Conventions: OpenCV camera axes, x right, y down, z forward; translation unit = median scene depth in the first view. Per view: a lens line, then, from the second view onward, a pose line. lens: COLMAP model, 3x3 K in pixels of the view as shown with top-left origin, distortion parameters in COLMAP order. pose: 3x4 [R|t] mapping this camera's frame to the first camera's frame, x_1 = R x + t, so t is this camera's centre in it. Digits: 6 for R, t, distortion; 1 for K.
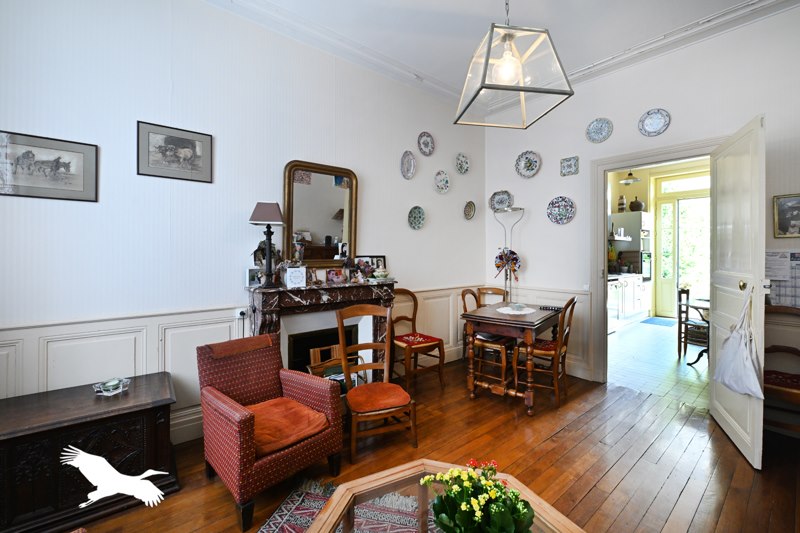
lens RADIAL K [[325.1, 0, 398.9], [0, 325.1, 258.4], [0, 0, 1]] dist [0.000220, 0.000014]
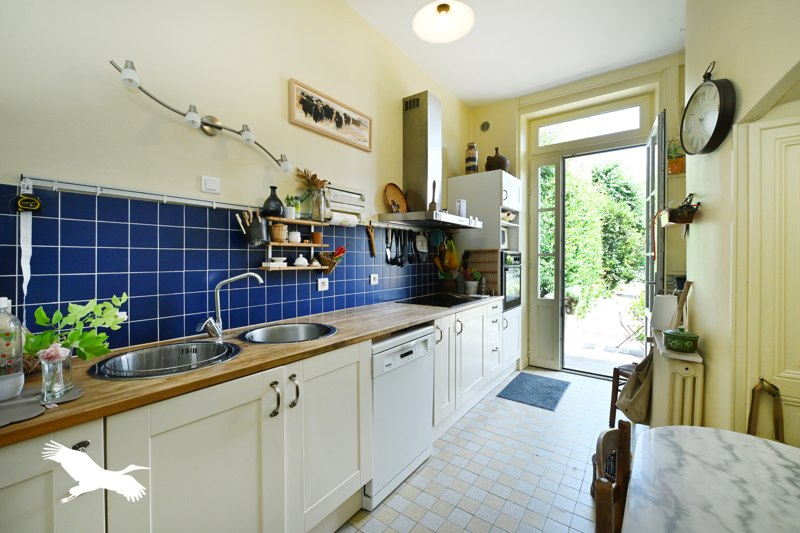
lens RADIAL K [[325.1, 0, 401.0], [0, 325.1, 263.9], [0, 0, 1]] dist [0.000220, 0.000014]
pose [[0.966435, -0.005607, 0.256850, 0.444783], [0.002070, 0.999899, 0.014039, -0.007718], [-0.256903, -0.013036, 0.966349, 0.528715]]
